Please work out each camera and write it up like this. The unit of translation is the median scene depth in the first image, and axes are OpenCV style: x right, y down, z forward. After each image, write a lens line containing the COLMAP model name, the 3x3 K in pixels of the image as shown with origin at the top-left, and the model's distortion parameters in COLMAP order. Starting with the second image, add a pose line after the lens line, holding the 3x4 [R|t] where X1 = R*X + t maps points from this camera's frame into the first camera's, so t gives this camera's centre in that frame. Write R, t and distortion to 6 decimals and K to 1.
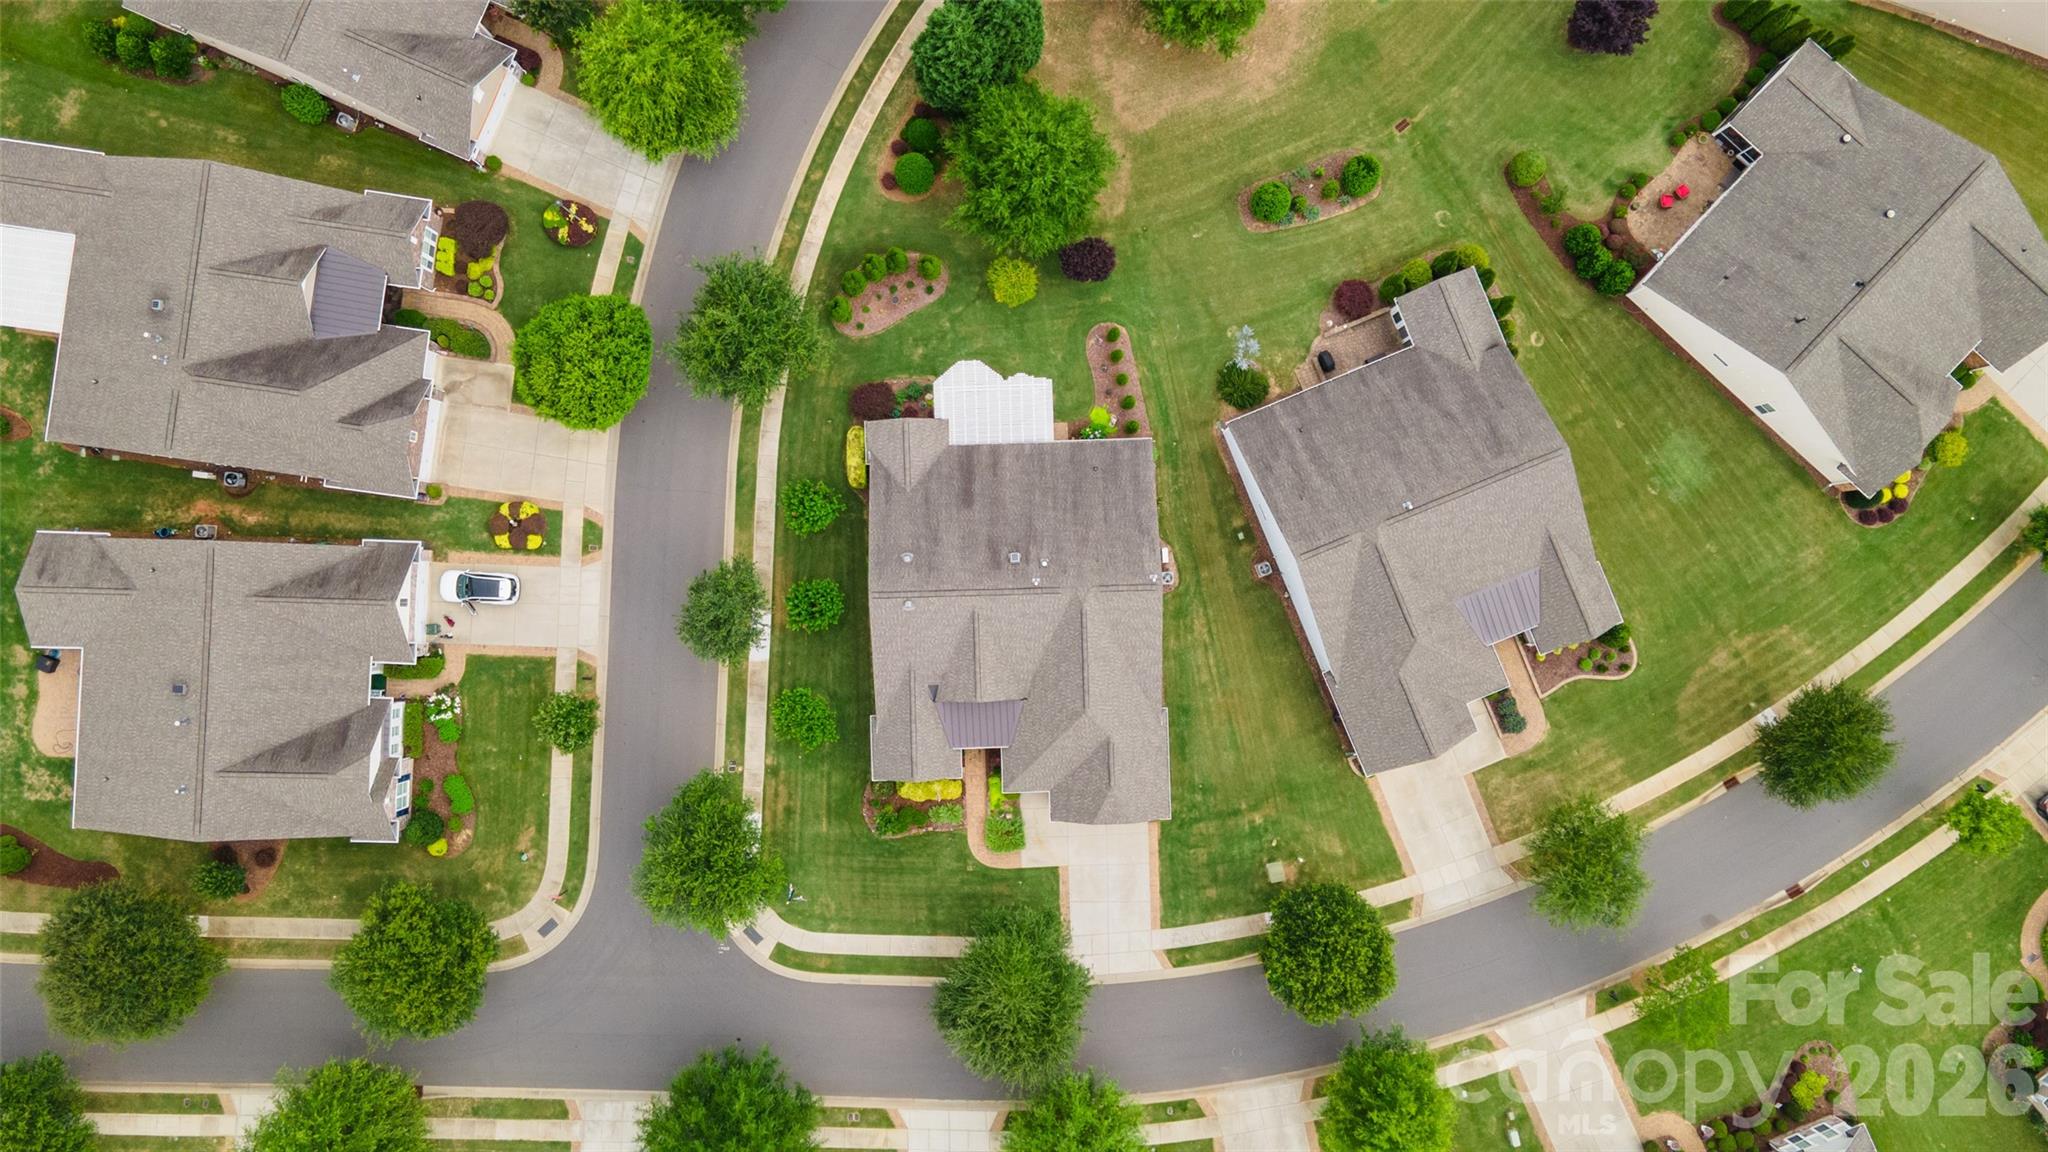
lens RADIAL K [[1490.9, 0, 1022.1], [0, 1490.9, 567.7], [0, 0, 1]] dist [0.013453, 0.051851]
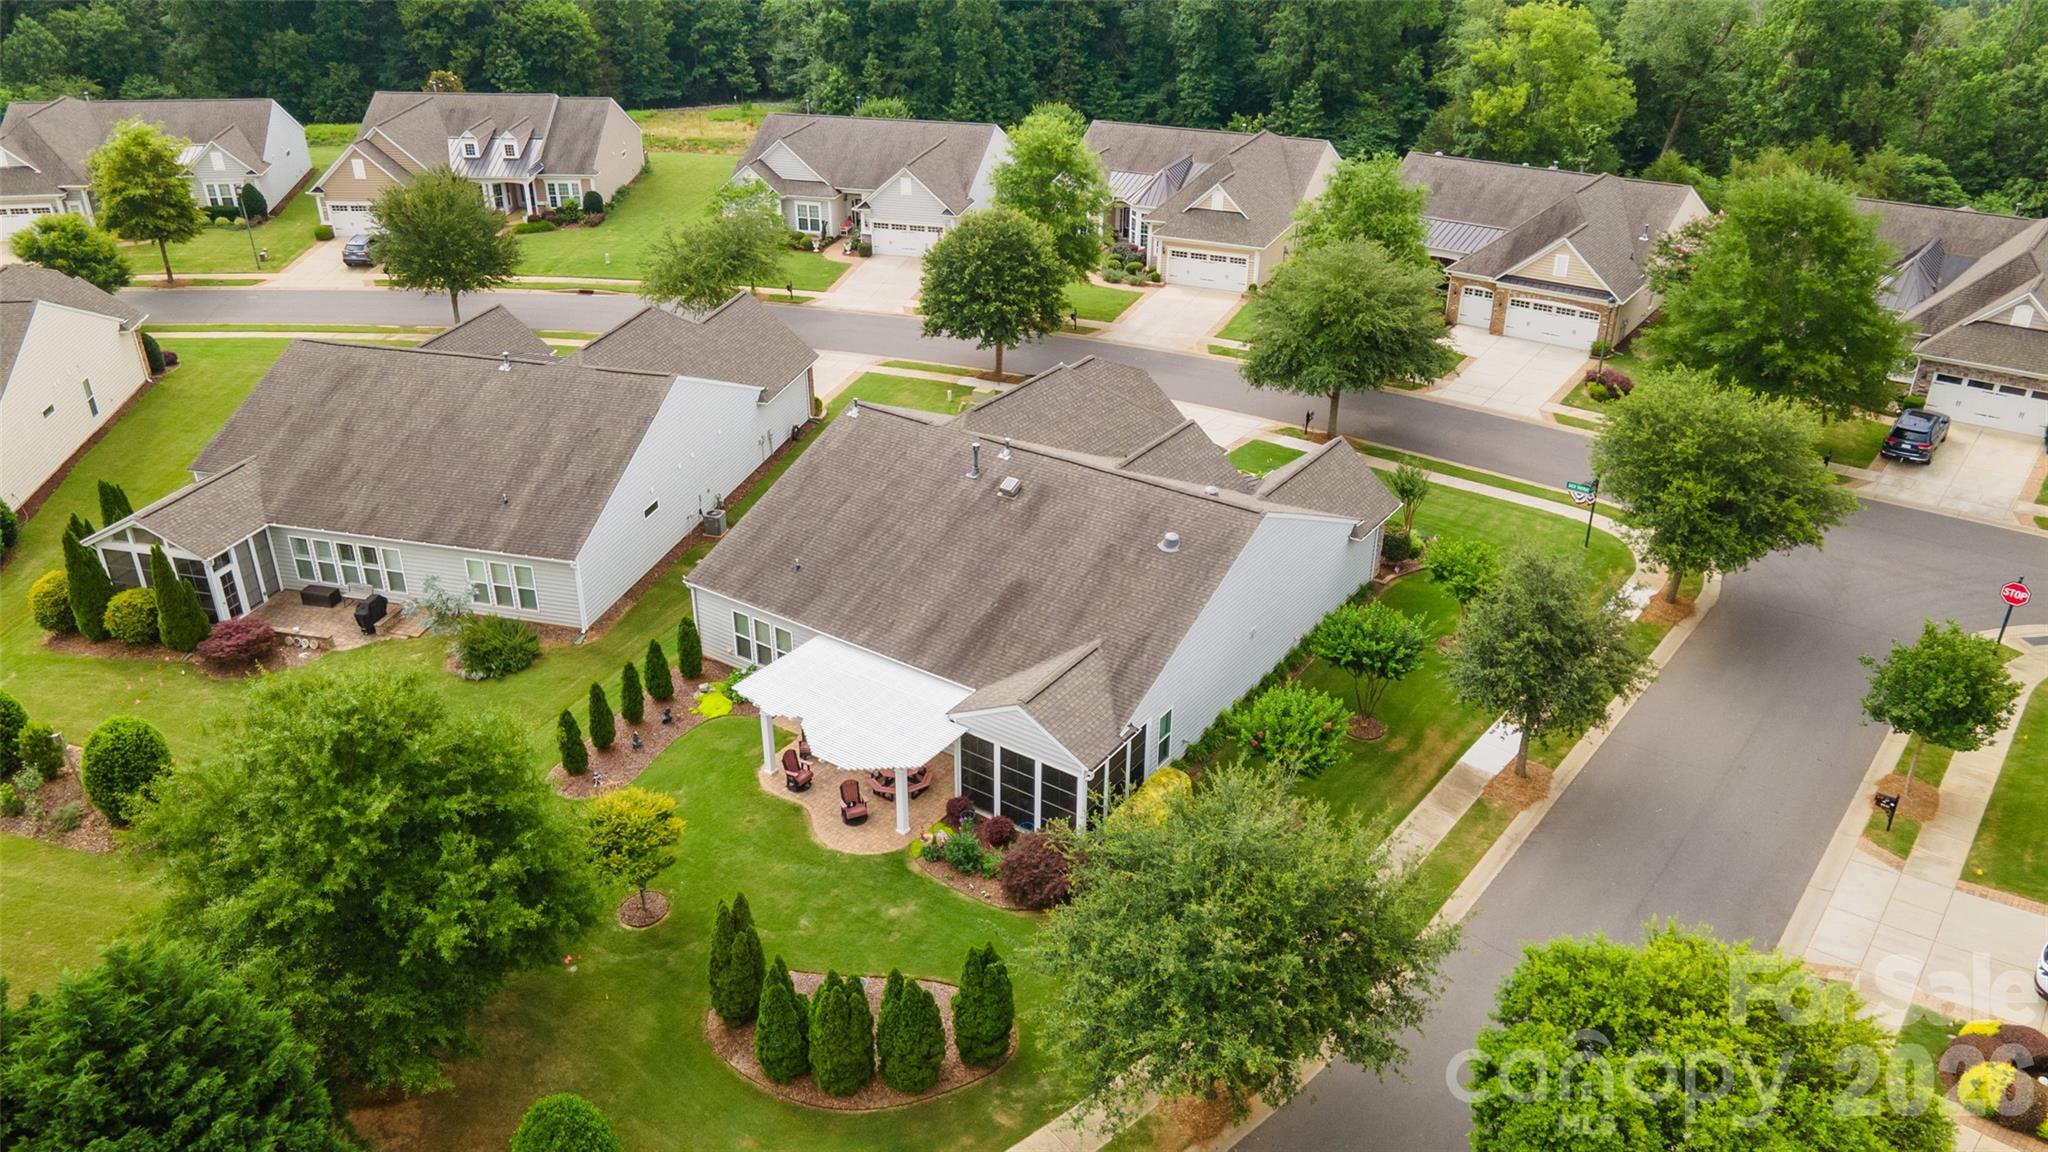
lens RADIAL K [[1490.9, 0, 1022.1], [0, 1490.9, 567.7], [0, 0, 1]] dist [0.013453, 0.051851]
pose [[-0.804275, -0.278017, 0.525213, -0.298662], [0.593816, -0.341905, 0.728343, -0.405114], [-0.022919, 0.897668, 0.440077, 0.725262]]
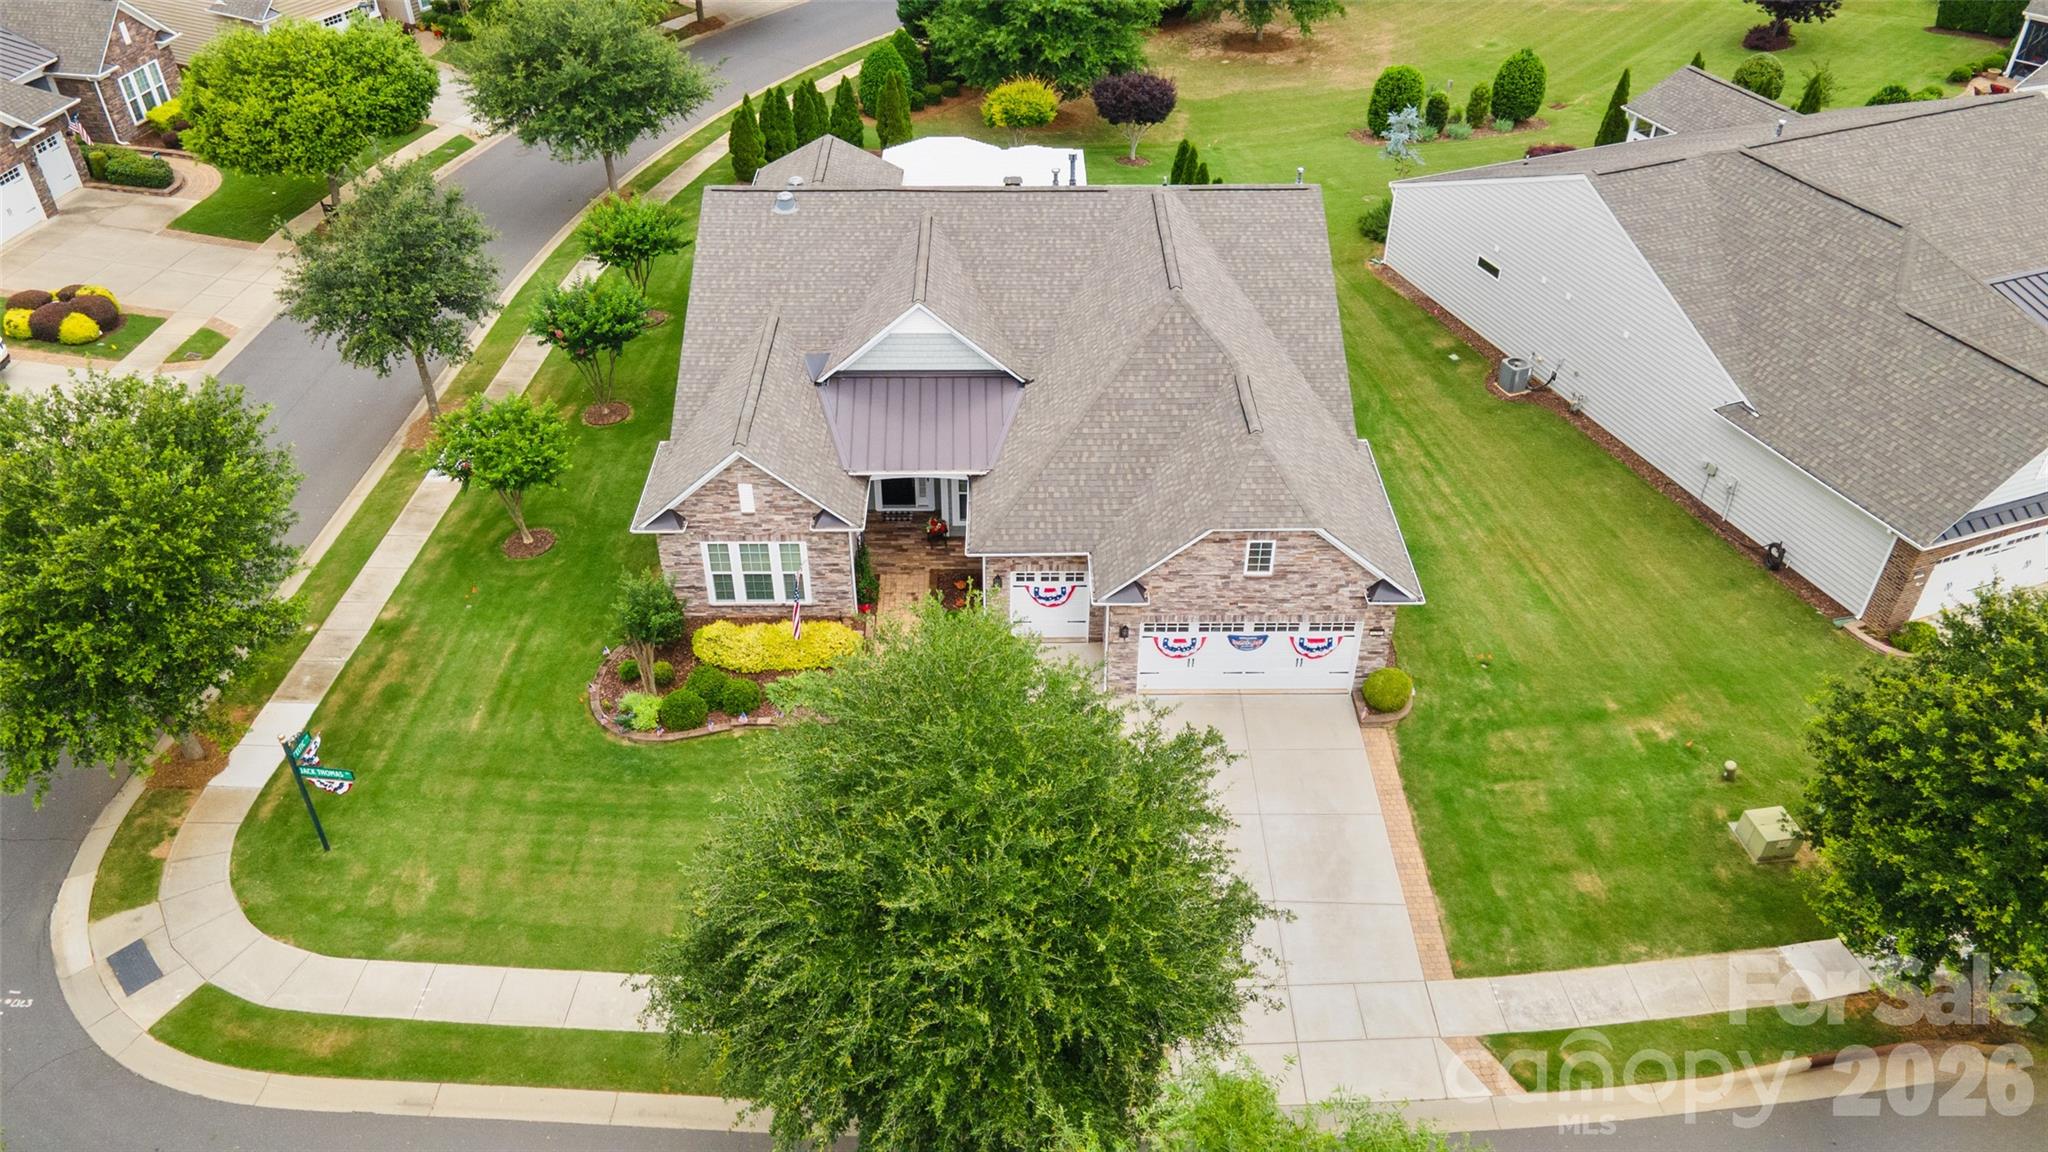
lens RADIAL K [[1490.9, 0, 1022.1], [0, 1490.9, 567.7], [0, 0, 1]] dist [0.013453, 0.051851]
pose [[0.999811, 0.009514, -0.016963, 0.007392], [-0.019214, 0.618301, -0.785707, 0.435404], [0.003013, 0.785884, 0.618366, 0.741870]]
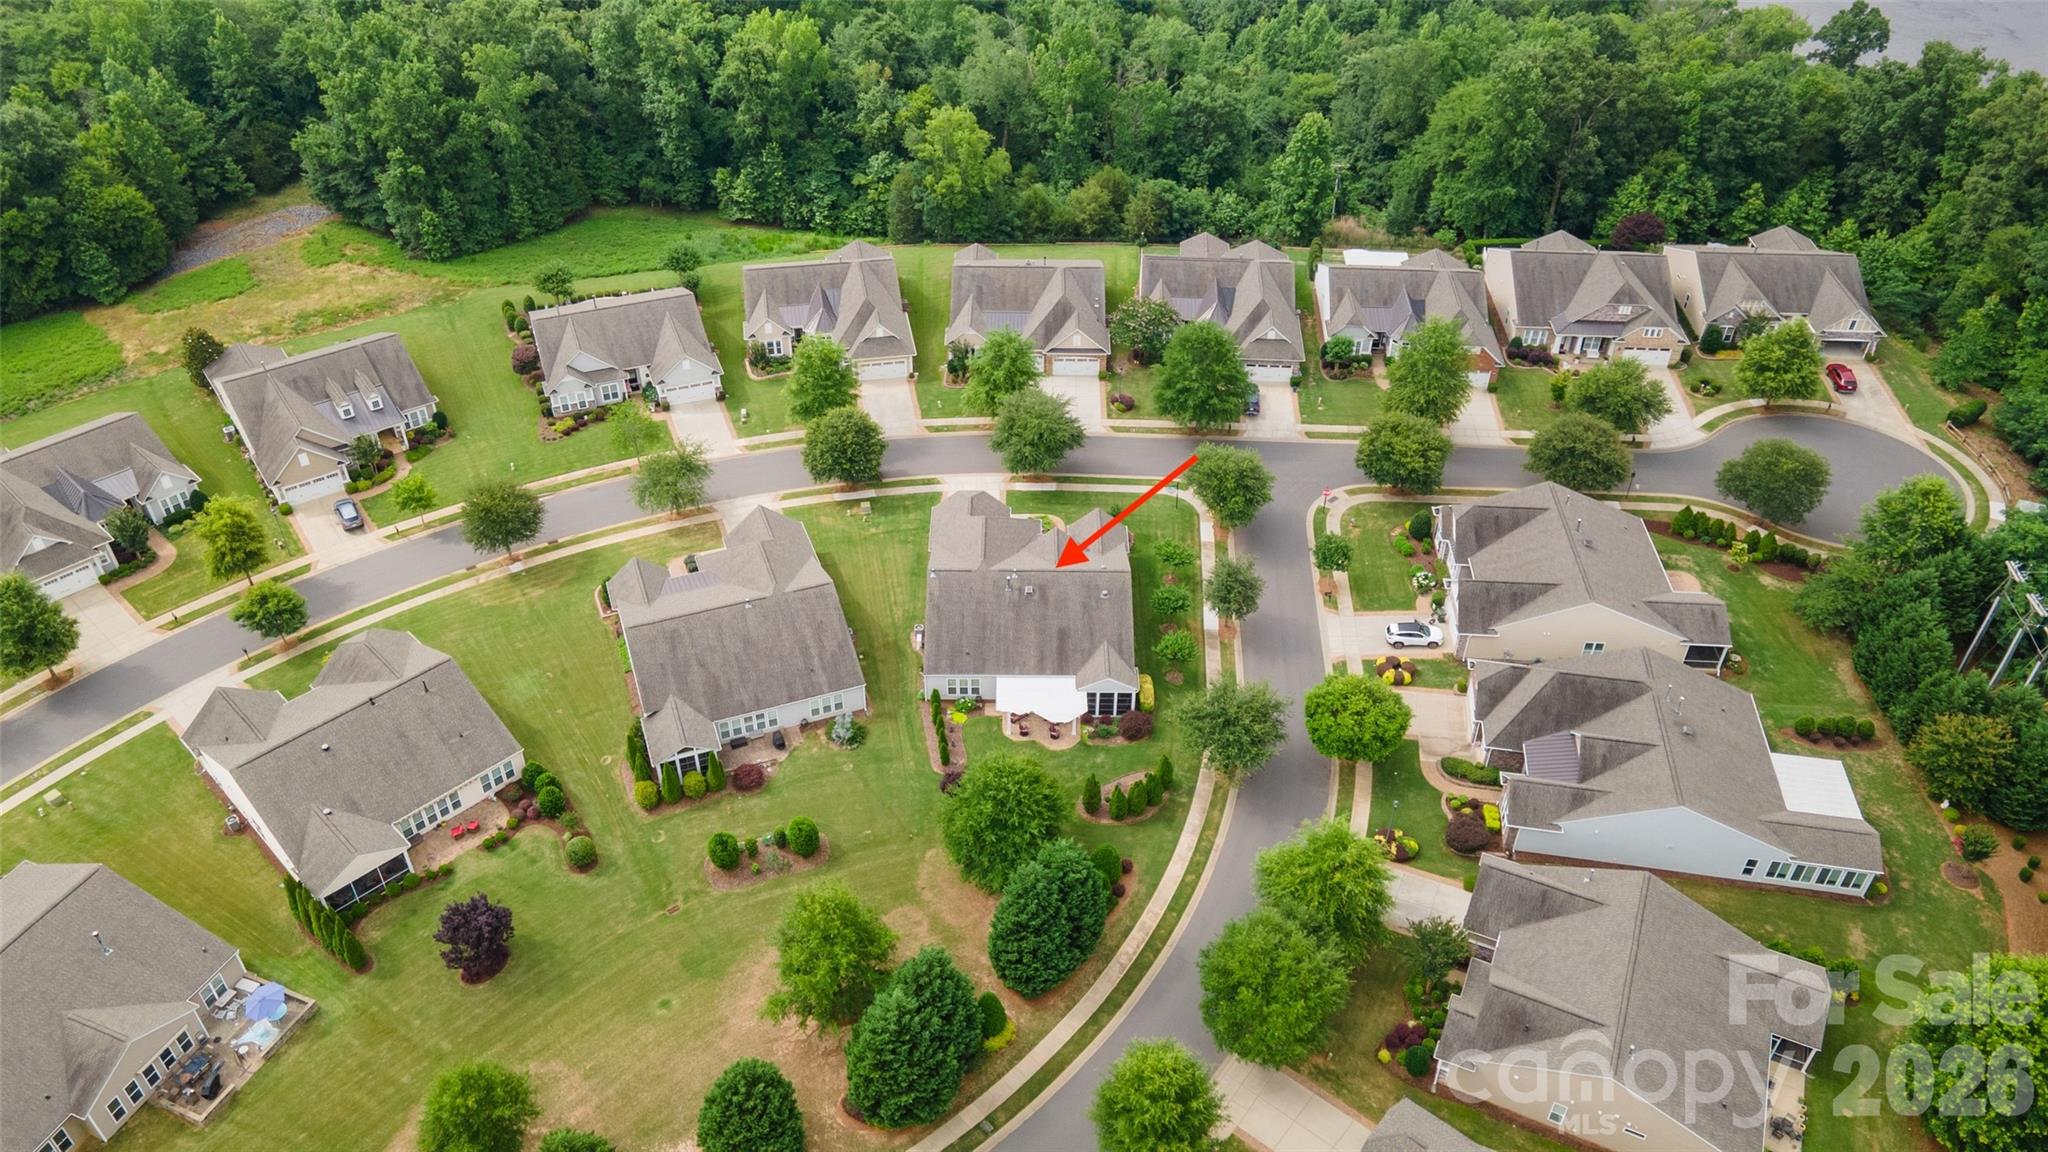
lens RADIAL K [[1490.9, 0, 1022.1], [0, 1490.9, 567.7], [0, 0, 1]] dist [0.013453, 0.051851]
pose [[-0.999427, -0.028025, 0.018991, -0.023162], [0.032094, -0.605878, 0.794910, -1.053547], [-0.010771, 0.795064, 0.606430, 0.111451]]
